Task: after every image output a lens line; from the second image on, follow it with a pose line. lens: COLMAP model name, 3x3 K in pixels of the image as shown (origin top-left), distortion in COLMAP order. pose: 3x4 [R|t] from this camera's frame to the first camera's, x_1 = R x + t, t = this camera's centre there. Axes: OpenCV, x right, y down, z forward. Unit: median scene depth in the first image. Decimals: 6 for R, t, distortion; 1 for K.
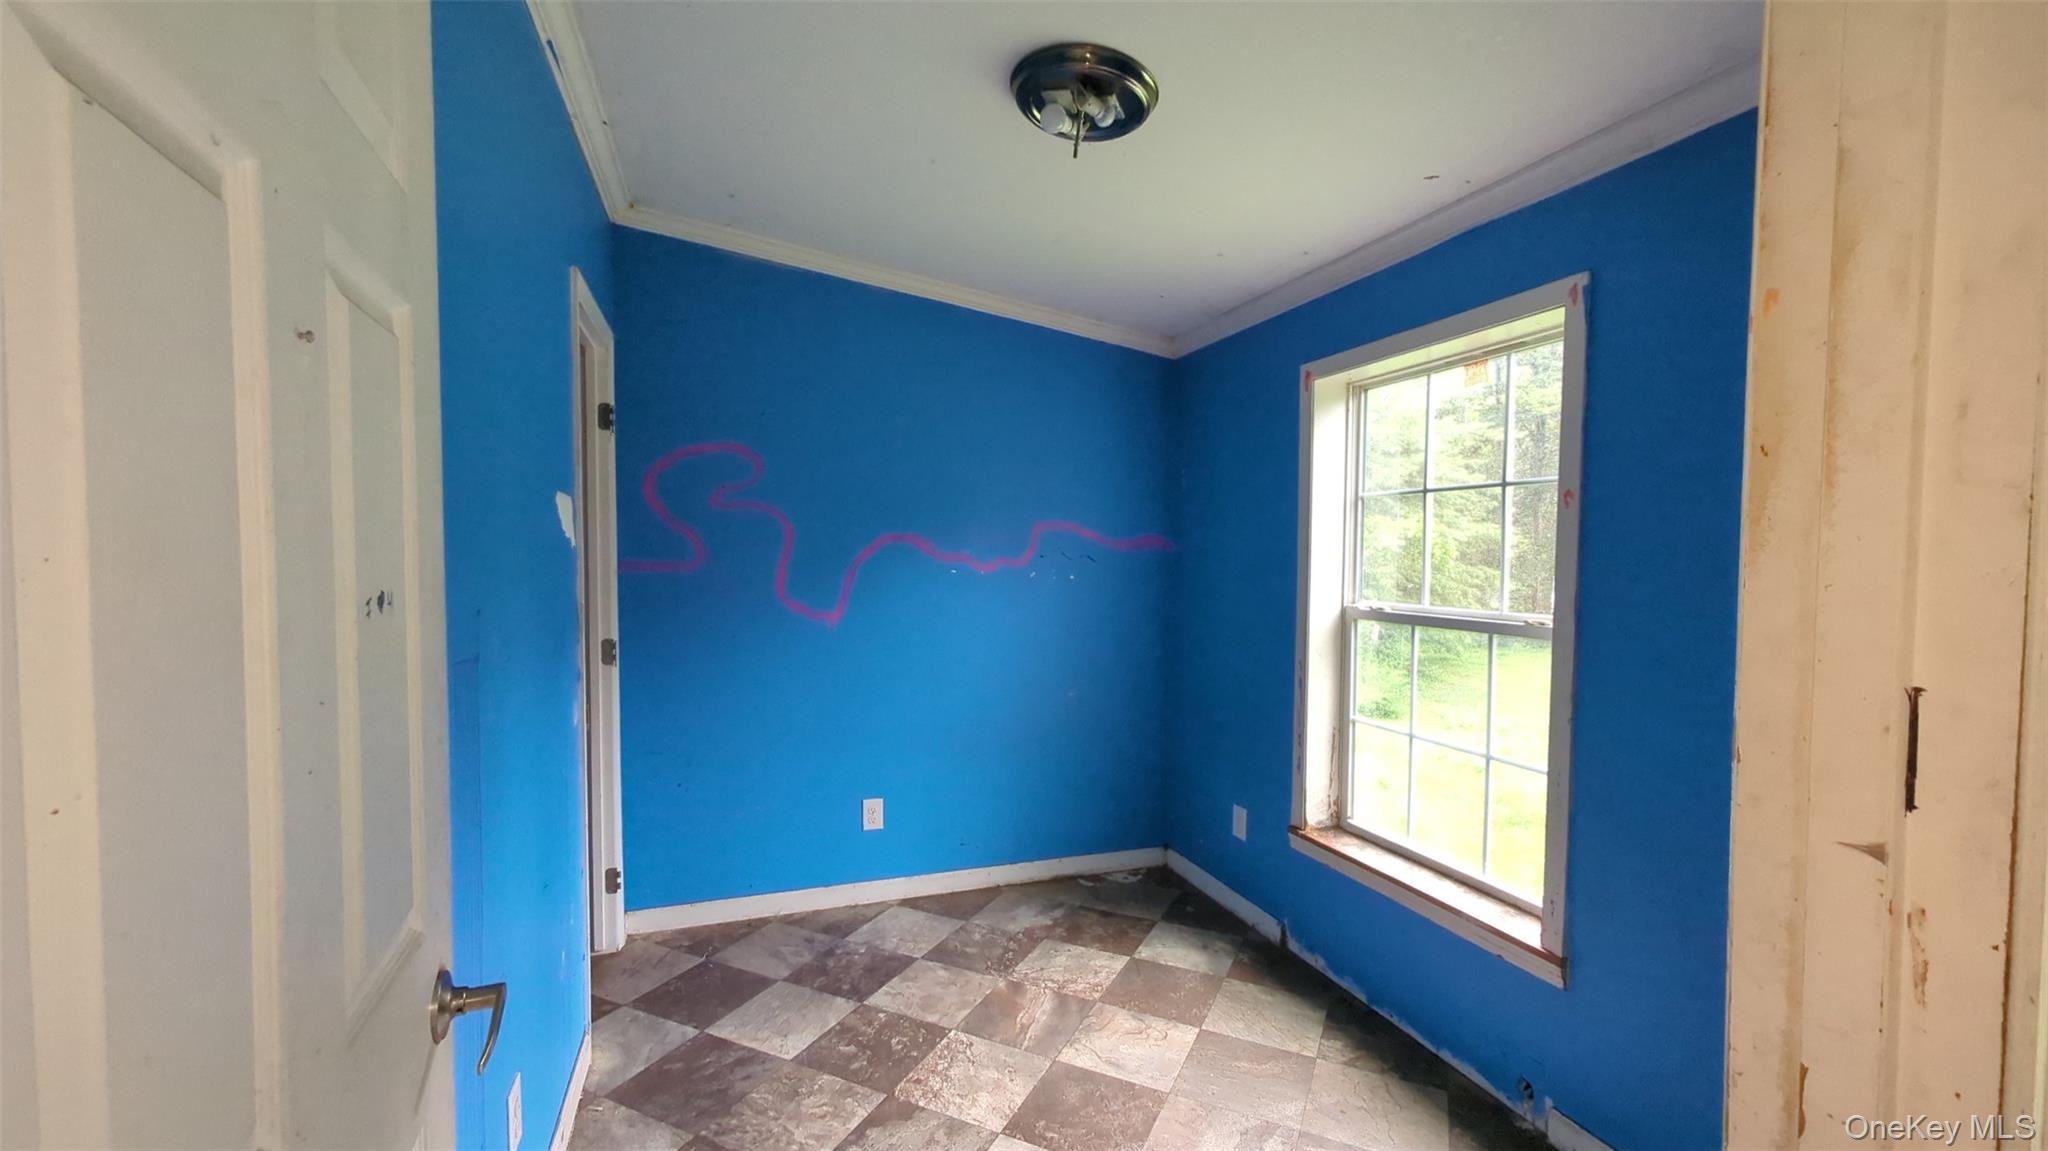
lens RADIAL K [[849.1, 0, 1019.7], [0, 849.1, 579.0], [0, 0, 1]] dist [0.006969, 0.004615]
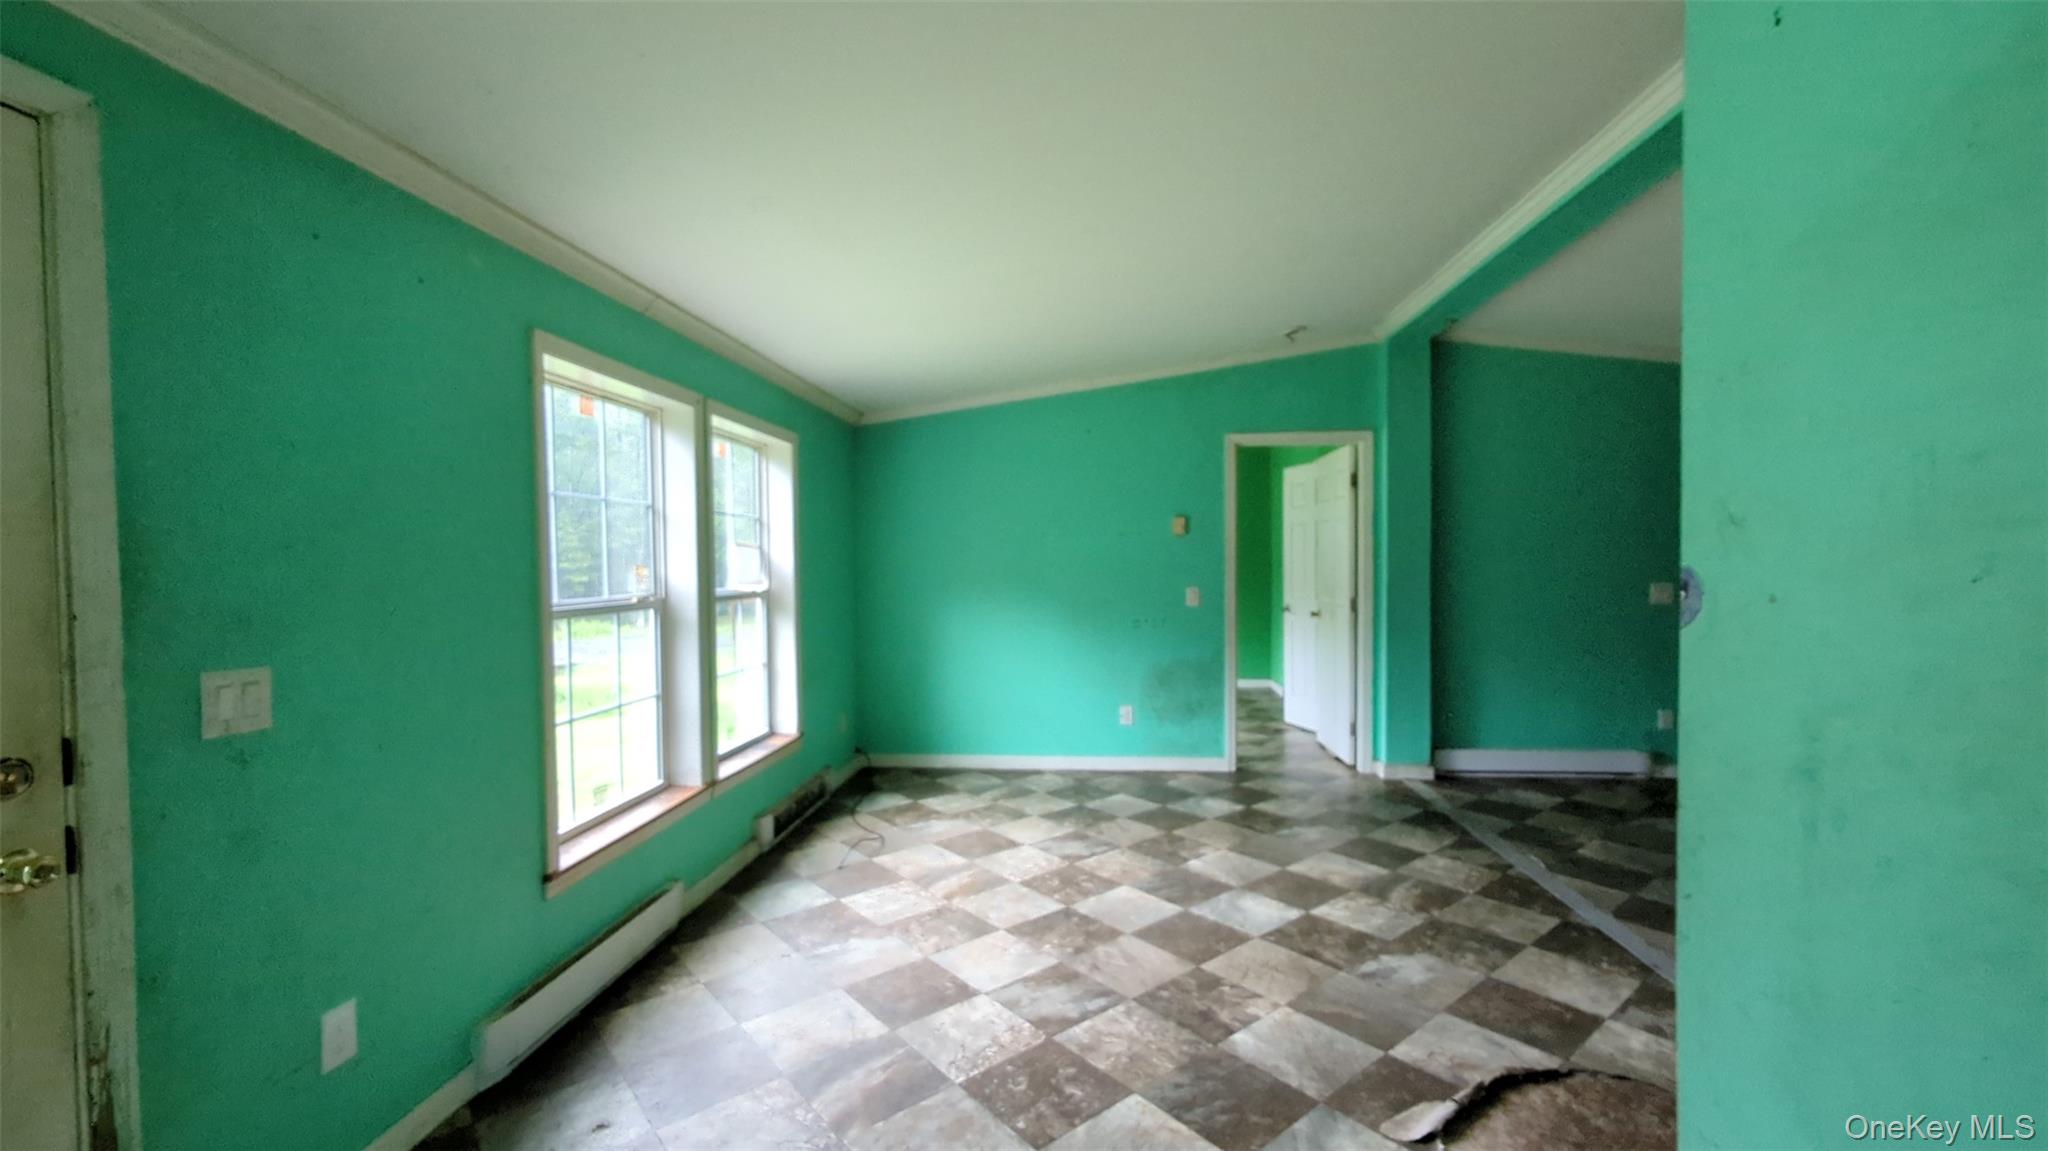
lens RADIAL K [[849.1, 0, 1024.5], [0, 849.1, 570.1], [0, 0, 1]] dist [0.006969, 0.004615]
pose [[-0.909275, -0.003946, 0.416176, -0.517964], [0.020120, 0.998369, 0.053424, -0.053712], [-0.415708, 0.056950, -0.907713, 1.769678]]
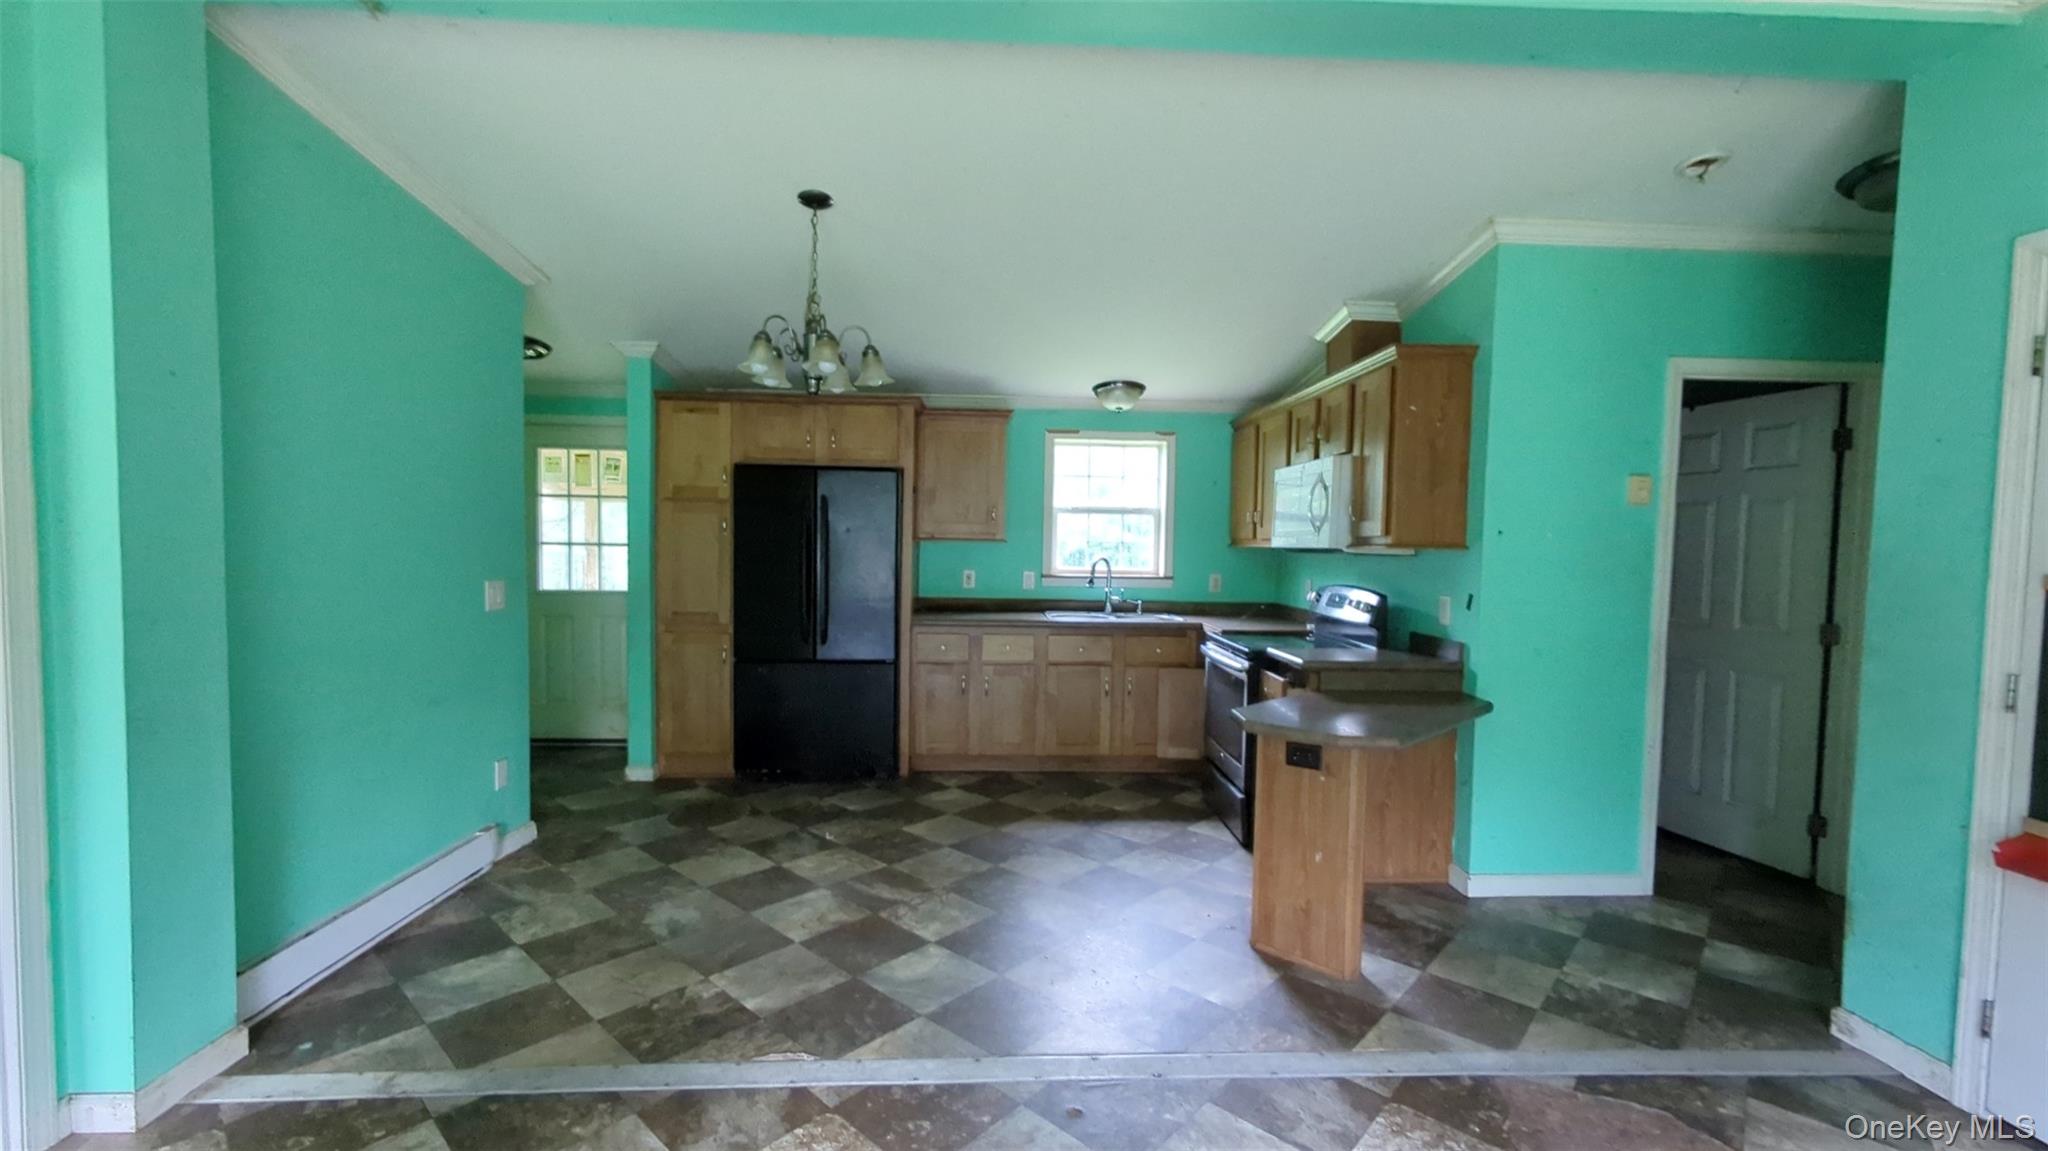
lens RADIAL K [[849.1, 0, 1038.5], [0, 849.1, 582.2], [0, 0, 1]] dist [0.006969, 0.004615]
pose [[-0.280634, 0.029580, -0.959359, 0.024480], [-0.059218, 0.997087, 0.048066, 0.000986], [0.957986, 0.070301, -0.278065, 0.562282]]
